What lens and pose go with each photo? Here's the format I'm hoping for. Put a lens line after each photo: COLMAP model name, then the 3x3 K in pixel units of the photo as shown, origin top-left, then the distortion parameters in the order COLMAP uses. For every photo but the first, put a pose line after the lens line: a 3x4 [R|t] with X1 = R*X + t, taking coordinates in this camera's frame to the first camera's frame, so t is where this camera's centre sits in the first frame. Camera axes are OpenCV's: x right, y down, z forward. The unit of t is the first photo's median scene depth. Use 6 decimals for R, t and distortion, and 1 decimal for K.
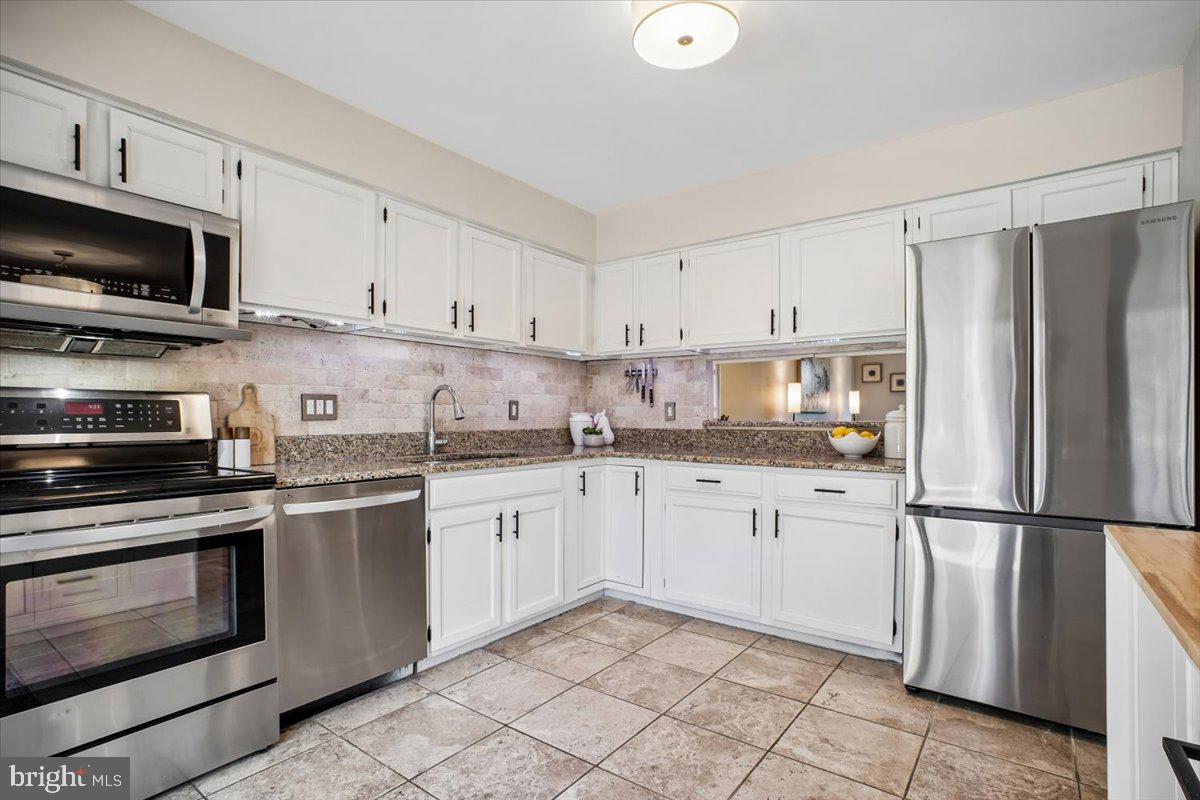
lens RADIAL K [[587.5, 0, 595.0], [0, 587.5, 421.4], [0, 0, 1]] dist [-0.021664, 0.010684]
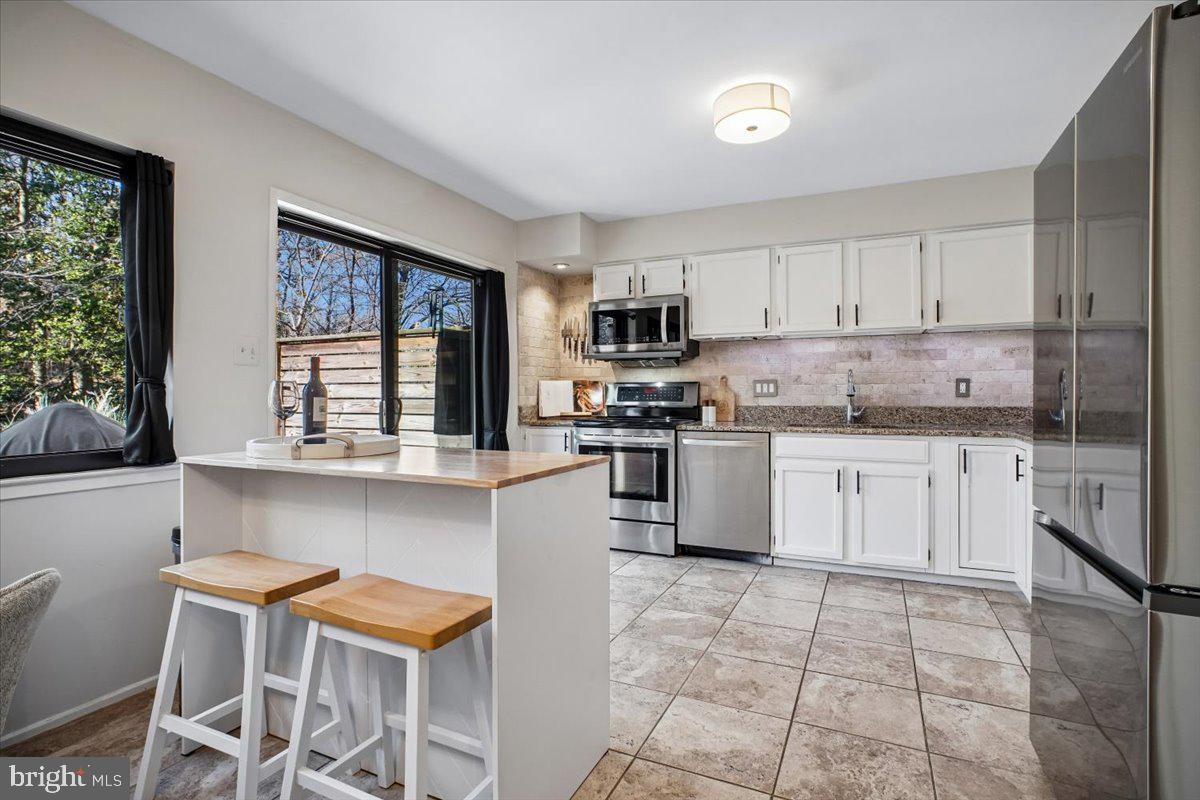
lens RADIAL K [[587.5, 0, 603.6], [0, 587.5, 400.1], [0, 0, 1]] dist [-0.021664, 0.010684]
pose [[0.200865, 0.002997, -0.979614, 0.999716], [-0.009586, 0.999953, 0.001094, 0.010152], [0.979572, 0.009171, 0.200884, 0.252000]]
